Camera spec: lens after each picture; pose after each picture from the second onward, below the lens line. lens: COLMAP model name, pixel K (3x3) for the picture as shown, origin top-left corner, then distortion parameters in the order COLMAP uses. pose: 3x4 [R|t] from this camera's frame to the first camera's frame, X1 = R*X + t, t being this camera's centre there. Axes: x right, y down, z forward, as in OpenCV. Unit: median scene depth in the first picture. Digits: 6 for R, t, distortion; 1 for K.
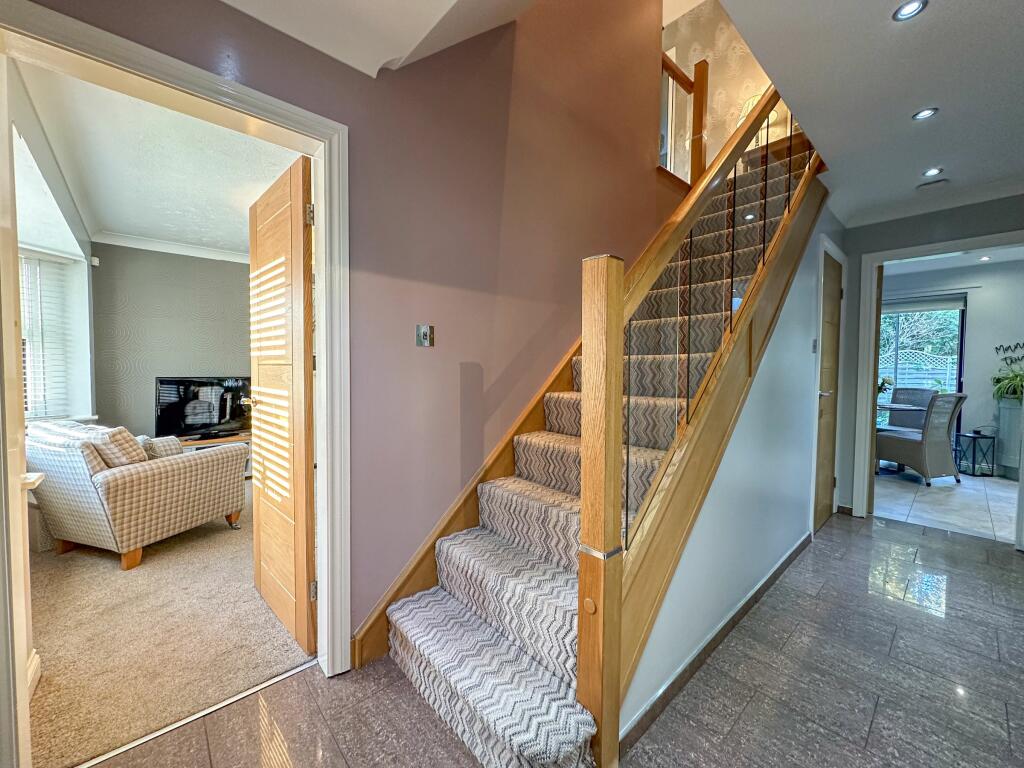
lens RADIAL K [[409.2, 0, 510.2], [0, 409.2, 382.7], [0, 0, 1]] dist [-0.003910, 0.001234]
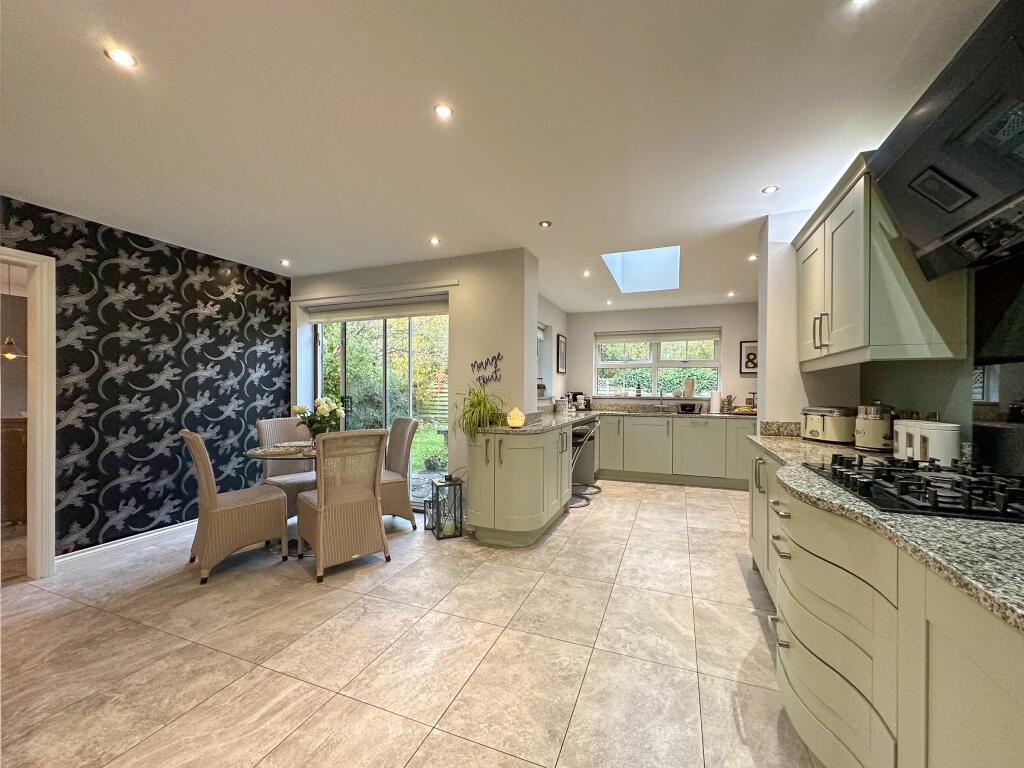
lens RADIAL K [[409.2, 0, 517.5], [0, 409.2, 393.1], [0, 0, 1]] dist [-0.003910, 0.001234]
pose [[0.889335, -0.010354, 0.457139, 0.887081], [0.023584, 0.999452, -0.023245, -0.010478], [-0.456648, 0.031454, 0.889091, 0.266054]]
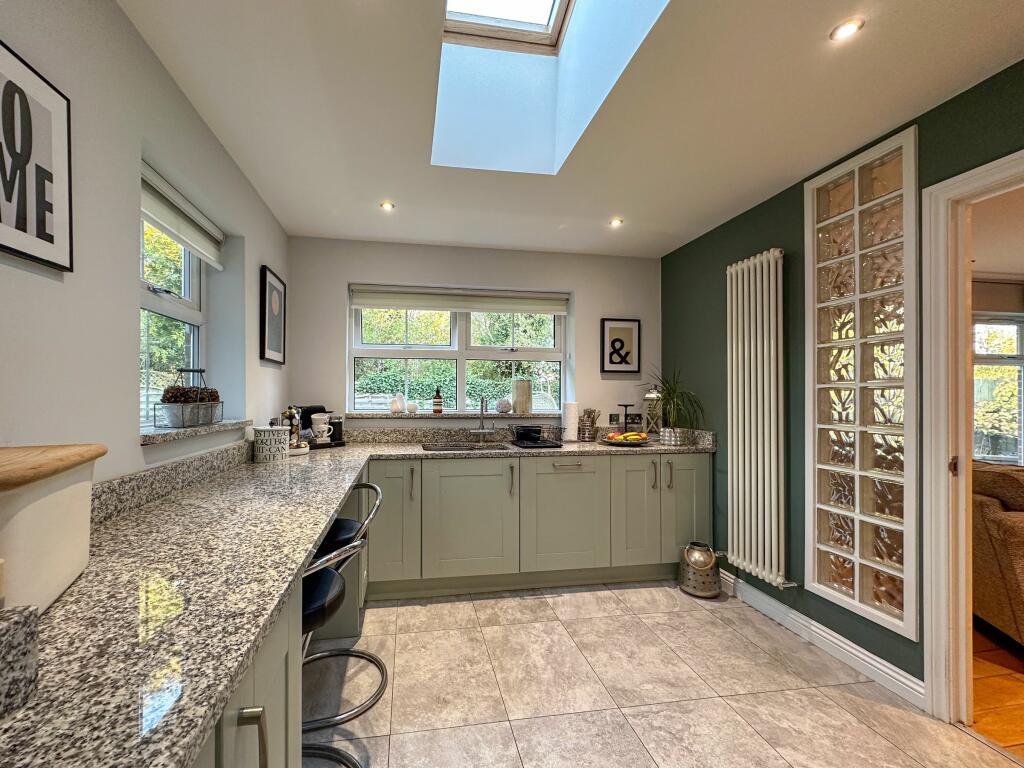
lens RADIAL K [[409.2, 0, 463.6], [0, 409.2, 395.3], [0, 0, 1]] dist [-0.003910, 0.001234]
pose [[0.546273, -0.008280, 0.837566, 1.273880], [0.037881, 0.999172, -0.014829, -0.037872], [-0.836750, 0.039828, 0.546135, 0.826490]]
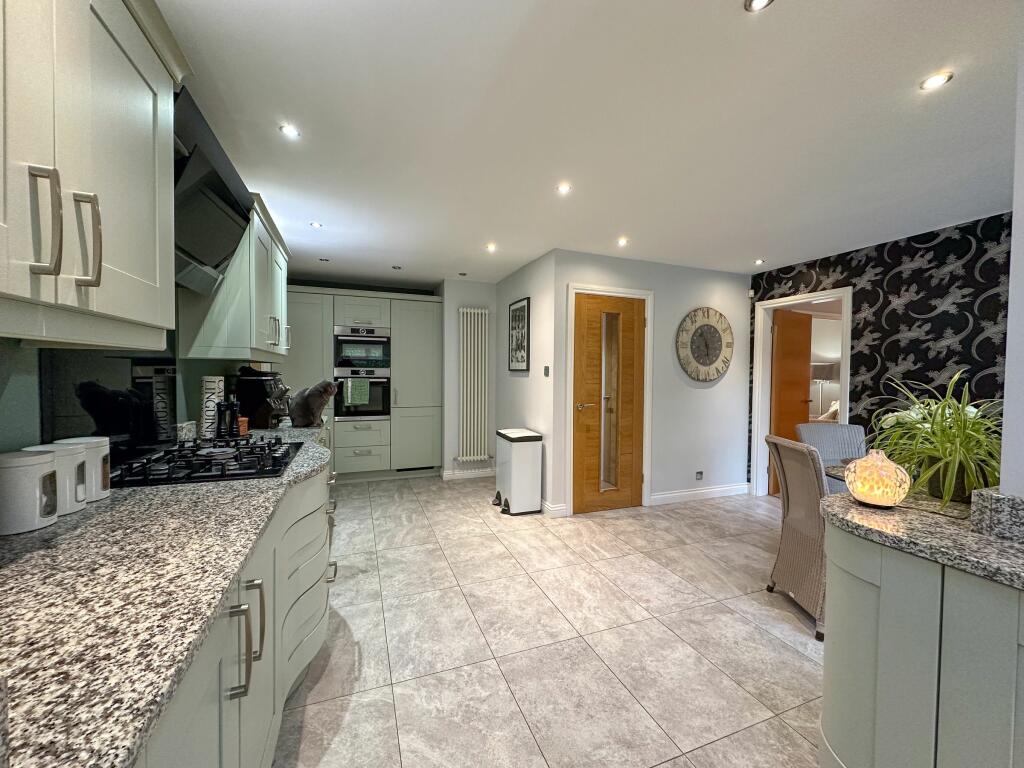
lens RADIAL K [[409.2, 0, 504.1], [0, 409.2, 381.6], [0, 0, 1]] dist [-0.003910, 0.001234]
pose [[-0.367049, 0.006306, -0.930180, 1.502483], [-0.050909, 0.998342, 0.026857, -0.038929], [0.928808, 0.057213, -0.366119, 0.742412]]
